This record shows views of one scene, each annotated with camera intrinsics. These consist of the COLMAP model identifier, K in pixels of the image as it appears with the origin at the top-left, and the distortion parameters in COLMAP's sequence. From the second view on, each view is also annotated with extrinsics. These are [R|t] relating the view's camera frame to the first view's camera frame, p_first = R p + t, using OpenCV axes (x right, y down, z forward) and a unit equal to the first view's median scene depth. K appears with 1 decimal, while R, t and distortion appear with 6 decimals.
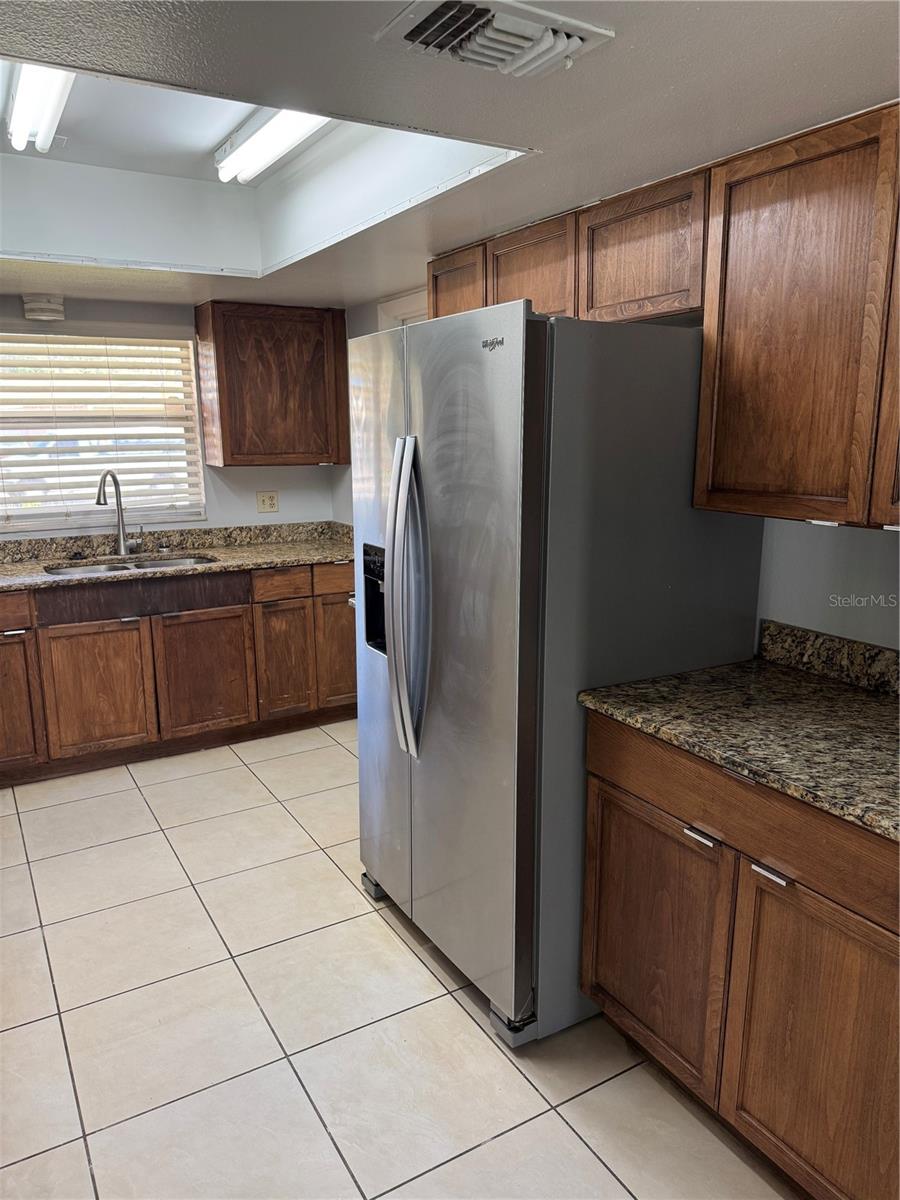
lens RADIAL K [[842.0, 0, 453.4], [0, 842.0, 597.1], [0, 0, 1]] dist [0.072235, -0.081105]
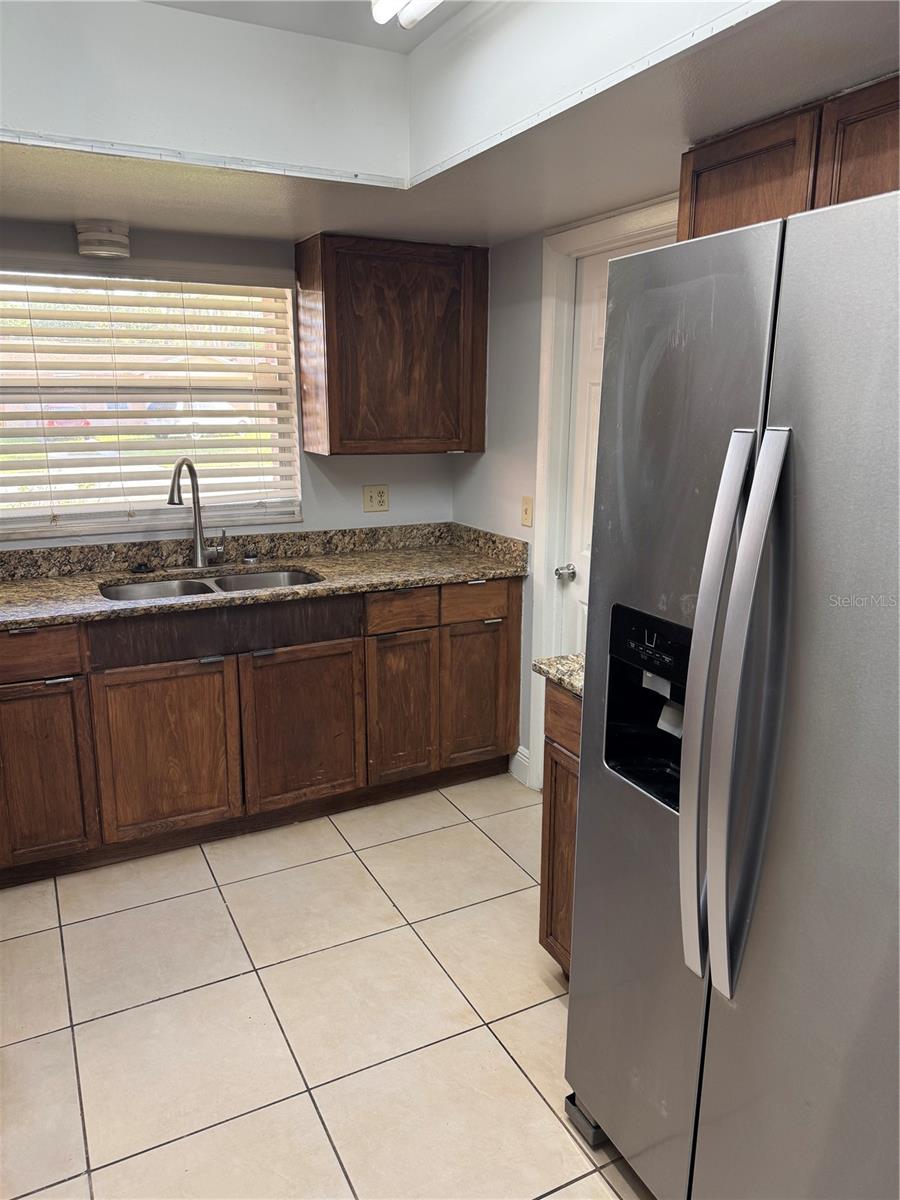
lens RADIAL K [[842.0, 0, 457.8], [0, 842.0, 600.0], [0, 0, 1]] dist [0.072235, -0.081105]
pose [[0.998476, 0.027653, -0.047764, -0.120966], [-0.026151, 0.999152, 0.031790, -0.052671], [0.048603, -0.030493, 0.998353, 0.249907]]
